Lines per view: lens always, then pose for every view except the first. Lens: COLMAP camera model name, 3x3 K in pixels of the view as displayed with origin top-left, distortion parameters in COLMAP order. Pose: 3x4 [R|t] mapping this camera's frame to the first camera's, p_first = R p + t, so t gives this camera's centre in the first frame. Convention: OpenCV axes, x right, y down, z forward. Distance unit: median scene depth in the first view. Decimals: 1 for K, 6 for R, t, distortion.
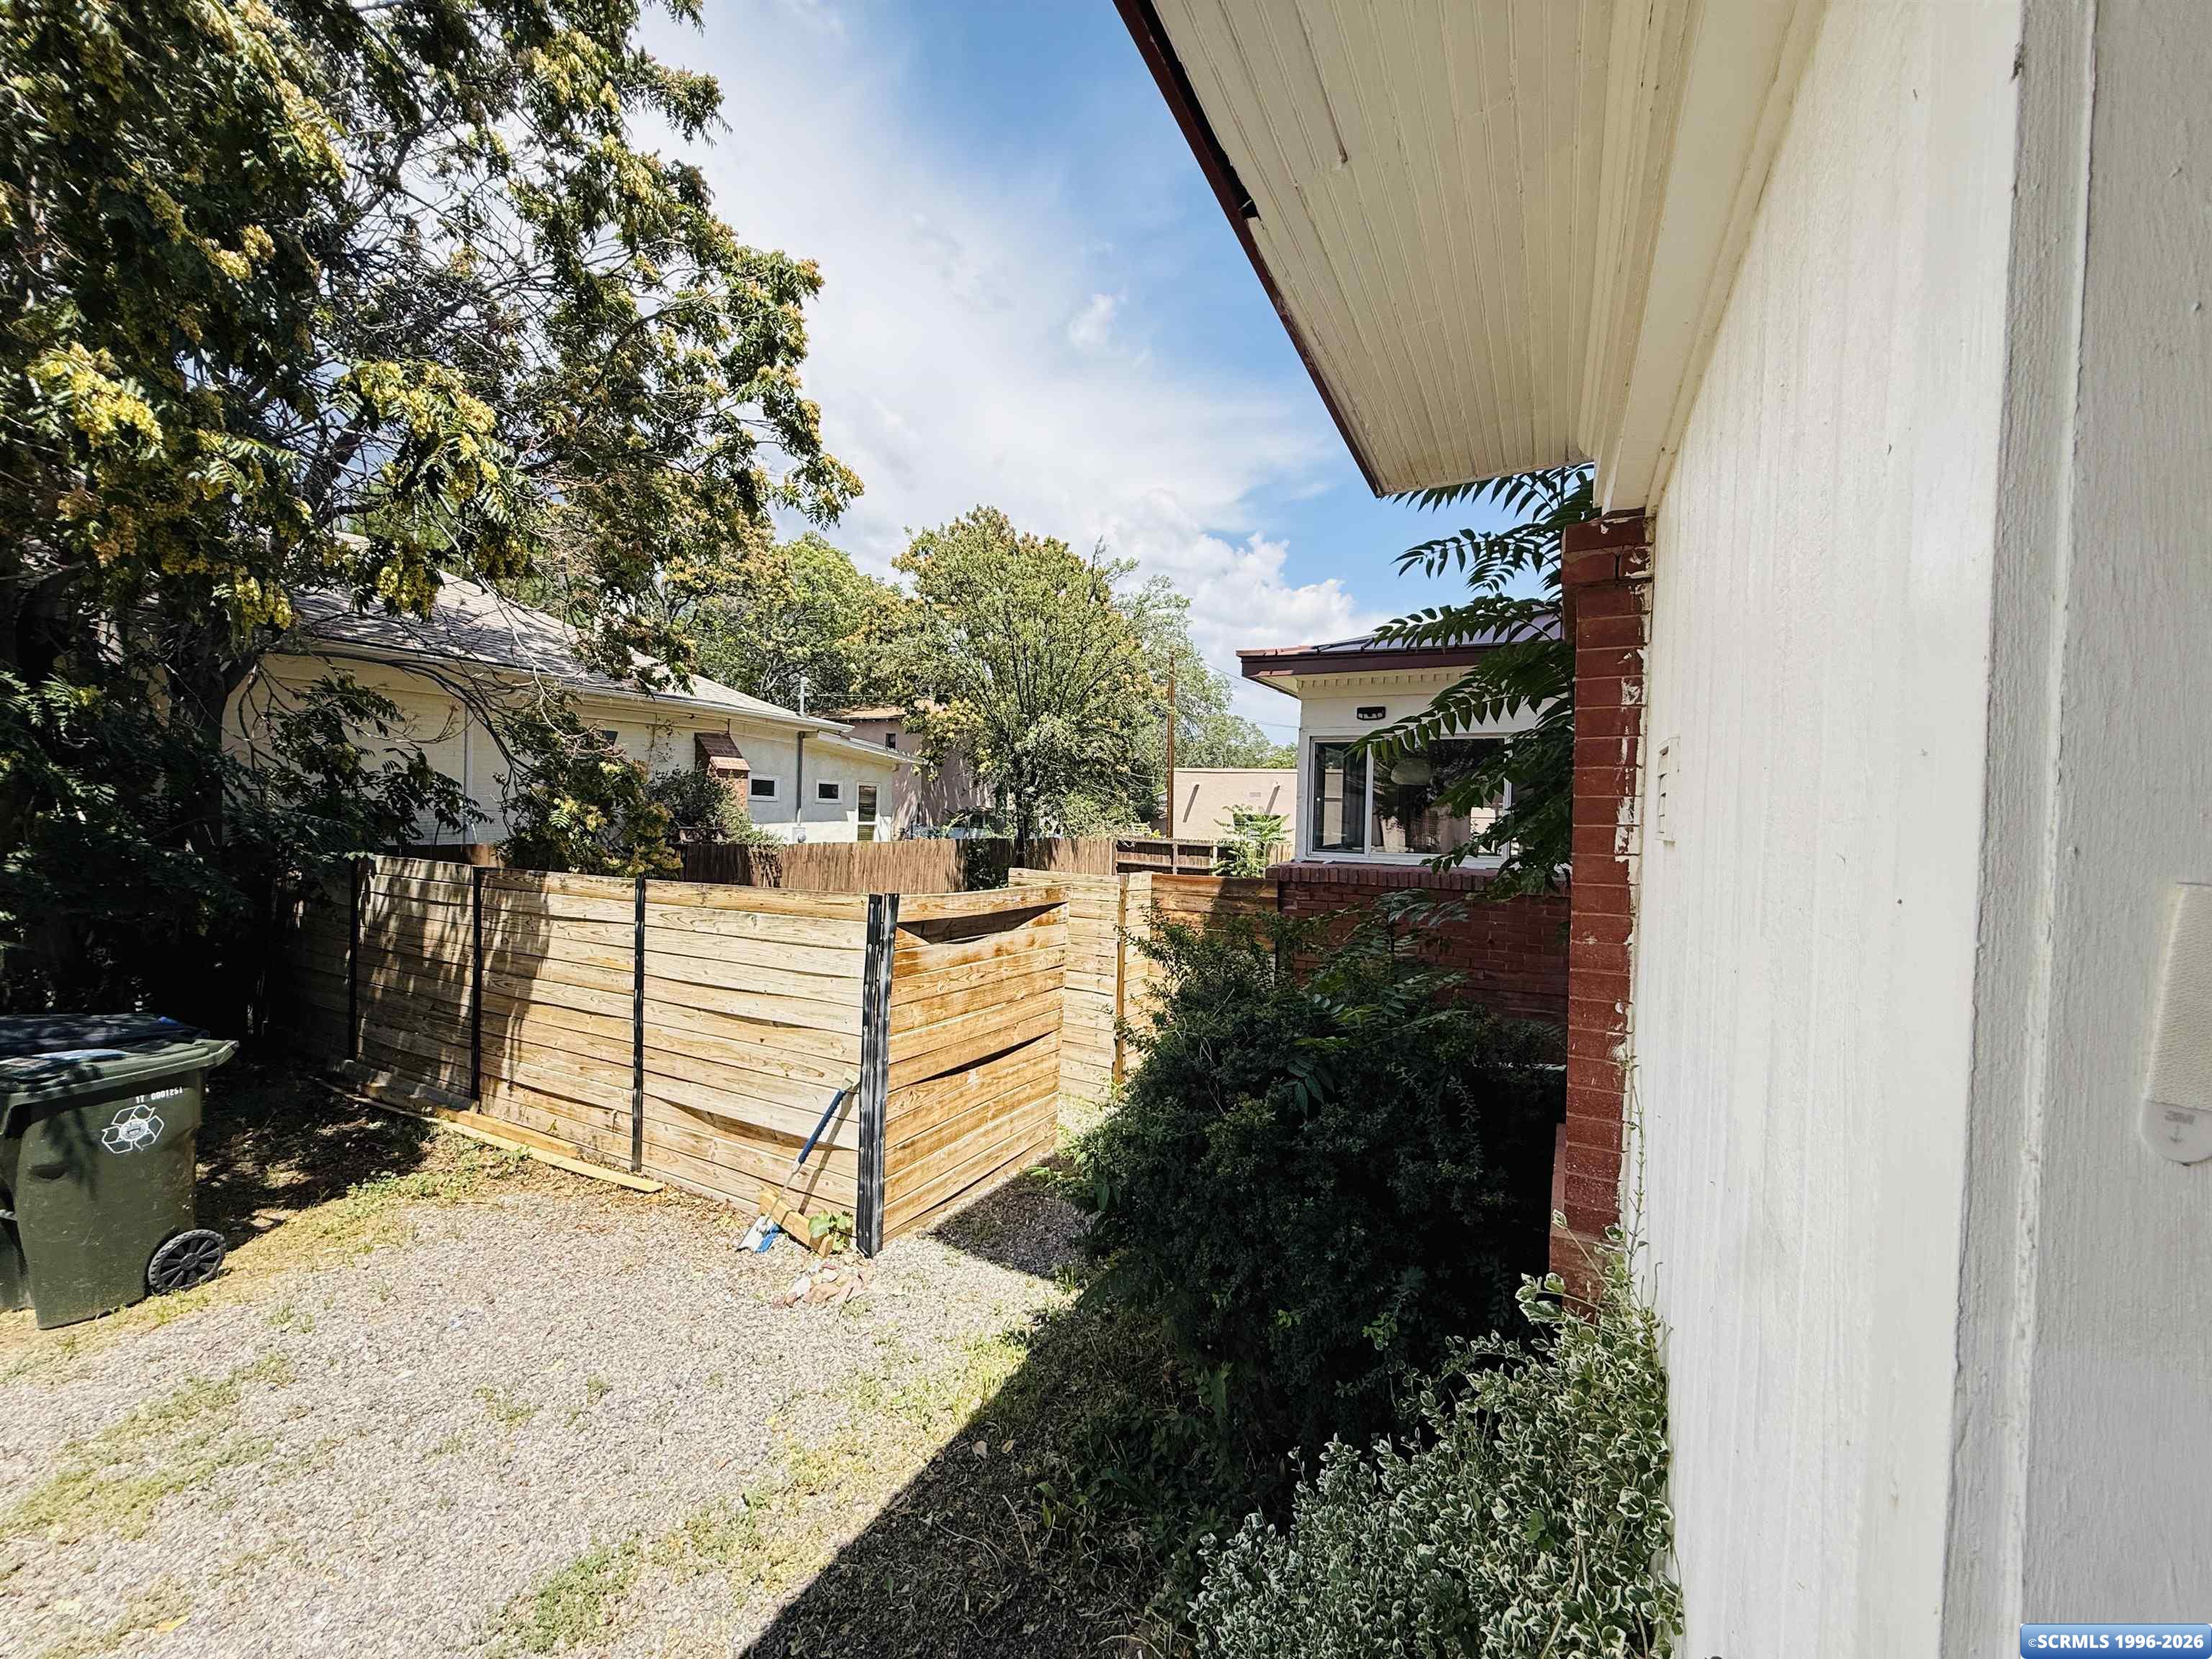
lens RADIAL K [[884.5, 0, 1106.7], [0, 884.5, 829.2], [0, 0, 1]] dist [-0.002924, -0.000134]
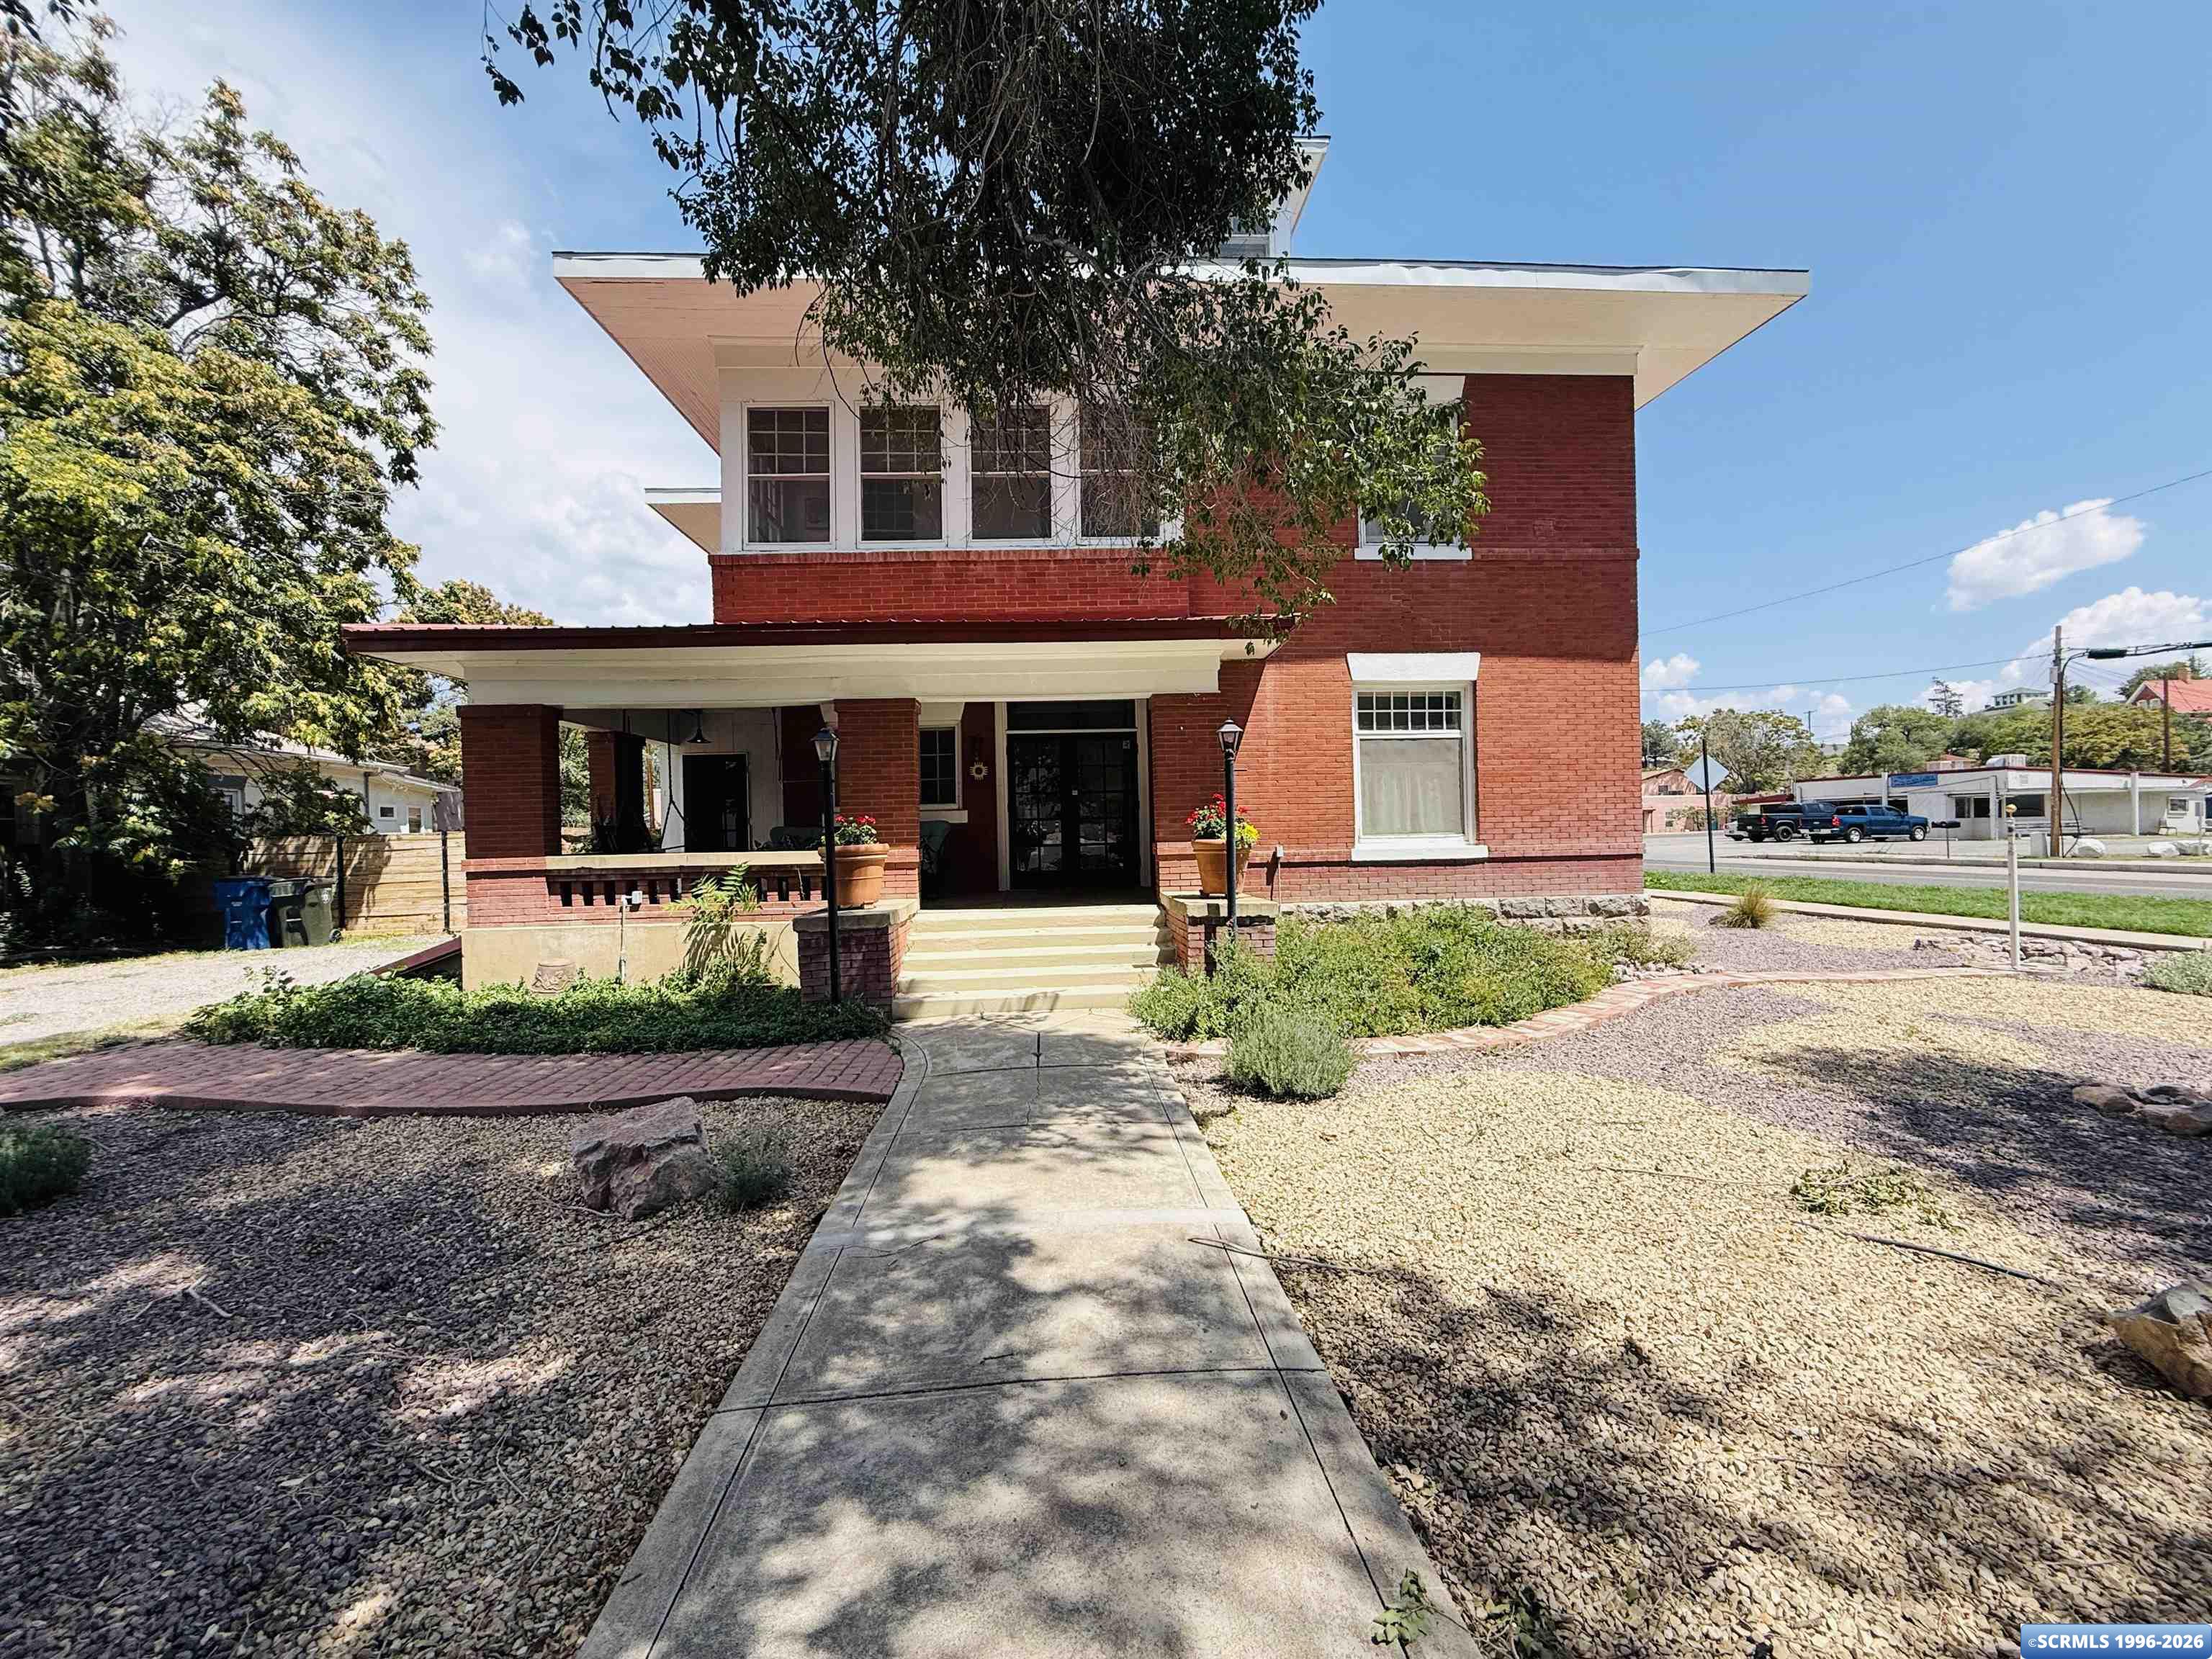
lens RADIAL K [[884.5, 0, 1104.0], [0, 884.5, 832.2], [0, 0, 1]] dist [-0.002924, -0.000134]
pose [[0.853537, -0.043117, 0.519246, -0.179063], [0.054014, 0.998523, -0.005874, 0.193282], [-0.518226, 0.033060, 0.854605, -2.646392]]
